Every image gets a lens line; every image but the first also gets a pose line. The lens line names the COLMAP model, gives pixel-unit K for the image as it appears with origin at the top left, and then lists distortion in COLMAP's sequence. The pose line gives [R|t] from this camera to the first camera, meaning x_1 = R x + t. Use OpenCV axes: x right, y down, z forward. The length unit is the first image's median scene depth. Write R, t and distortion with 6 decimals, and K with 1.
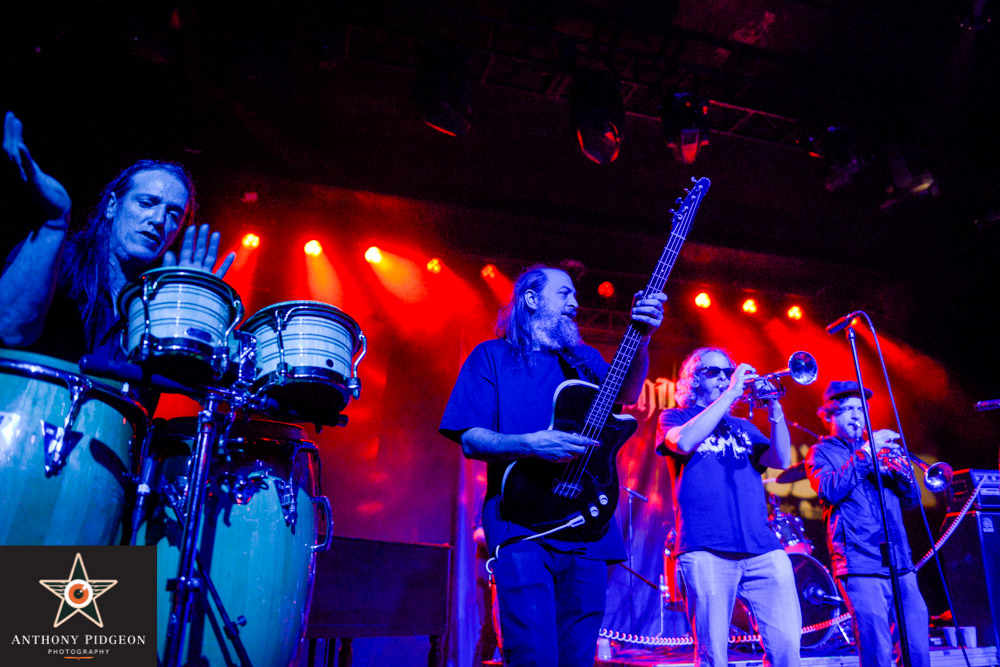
lens RADIAL K [[735.8, 0, 500.0], [0, 735.8, 311.4], [0, 0, 1]] dist [-0.043027, -0.010866]
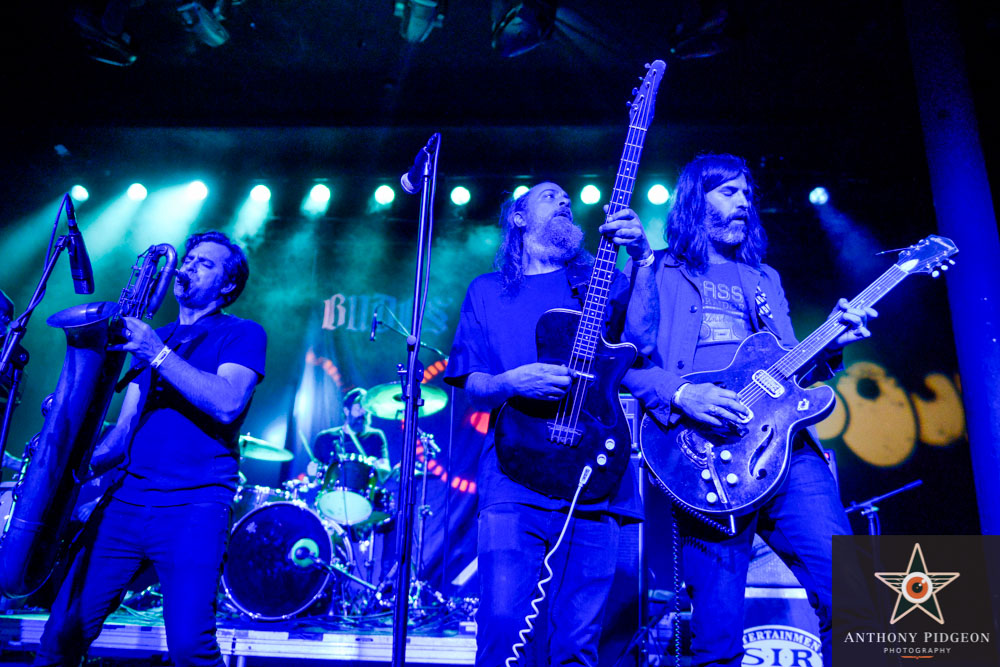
lens RADIAL K [[829.0, 0, 529.4], [0, 829.0, 253.9], [0, 0, 1]] dist [-0.025399, -0.030842]
pose [[0.939007, -0.098245, -0.329567, 1.184802], [0.103621, 0.994616, -0.001263, 0.104200], [0.327917, -0.032964, 0.944131, 0.276048]]
